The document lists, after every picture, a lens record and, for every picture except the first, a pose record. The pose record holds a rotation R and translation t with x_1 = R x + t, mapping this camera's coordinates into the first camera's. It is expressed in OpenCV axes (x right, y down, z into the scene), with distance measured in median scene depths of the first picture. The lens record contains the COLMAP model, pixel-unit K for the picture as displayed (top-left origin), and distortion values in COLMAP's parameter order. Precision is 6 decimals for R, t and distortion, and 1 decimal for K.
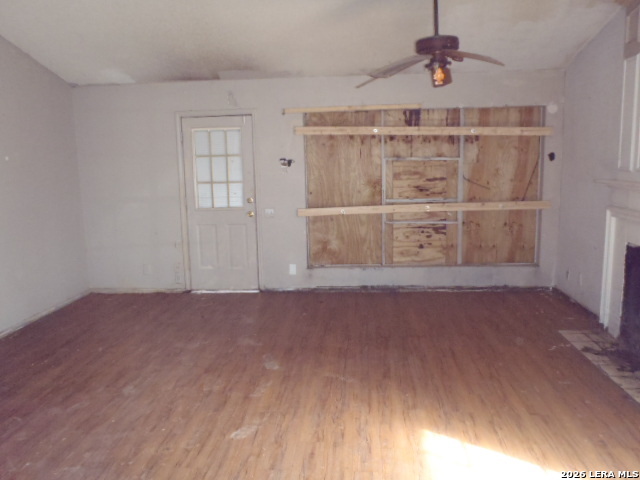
lens RADIAL K [[540.7, 0, 318.0], [0, 540.7, 237.4], [0, 0, 1]] dist [-0.055855, 0.034387]
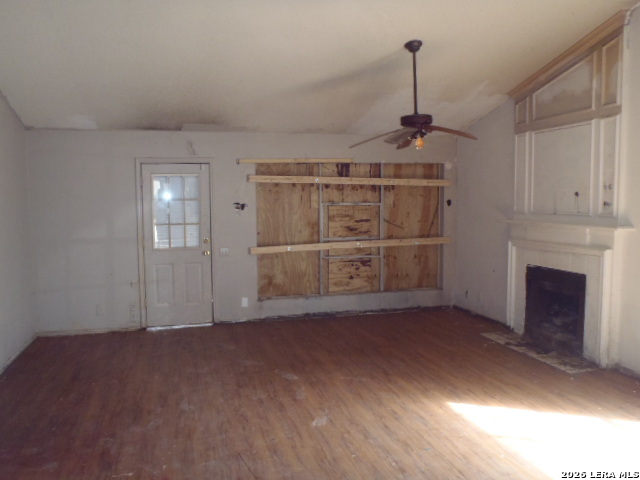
lens RADIAL K [[540.7, 0, 318.0], [0, 540.7, 237.4], [0, 0, 1]] dist [-0.055855, 0.034387]
pose [[0.944166, -0.012261, 0.329241, -0.278019], [0.039491, 0.996314, -0.076145, 0.017596], [-0.327094, 0.084896, 0.941171, -0.103580]]
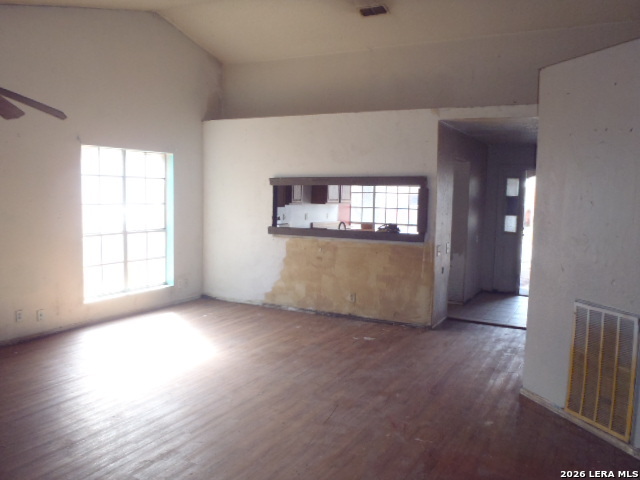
lens RADIAL K [[572.2, 0, 320.0], [0, 572.2, 240.0], [0, 0, 1]] dist [0.002808, 0.009705]
pose [[-0.923630, -0.036228, 0.381570, -0.412656], [0.049790, 0.975747, 0.213164, -0.148965], [-0.380038, 0.215883, -0.899425, 0.999387]]
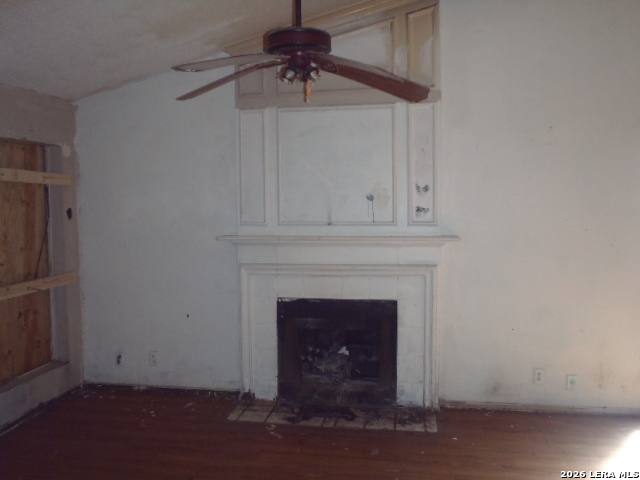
lens RADIAL K [[530.0, 0, 320.0], [0, 530.0, 240.0], [0, 0, 1]] dist [-0.049676, 0.013740]
pose [[0.097866, -0.048805, 0.994002, -0.258124], [0.157430, 0.986980, 0.032960, -0.080594], [-0.982669, 0.153260, 0.104275, 0.564810]]
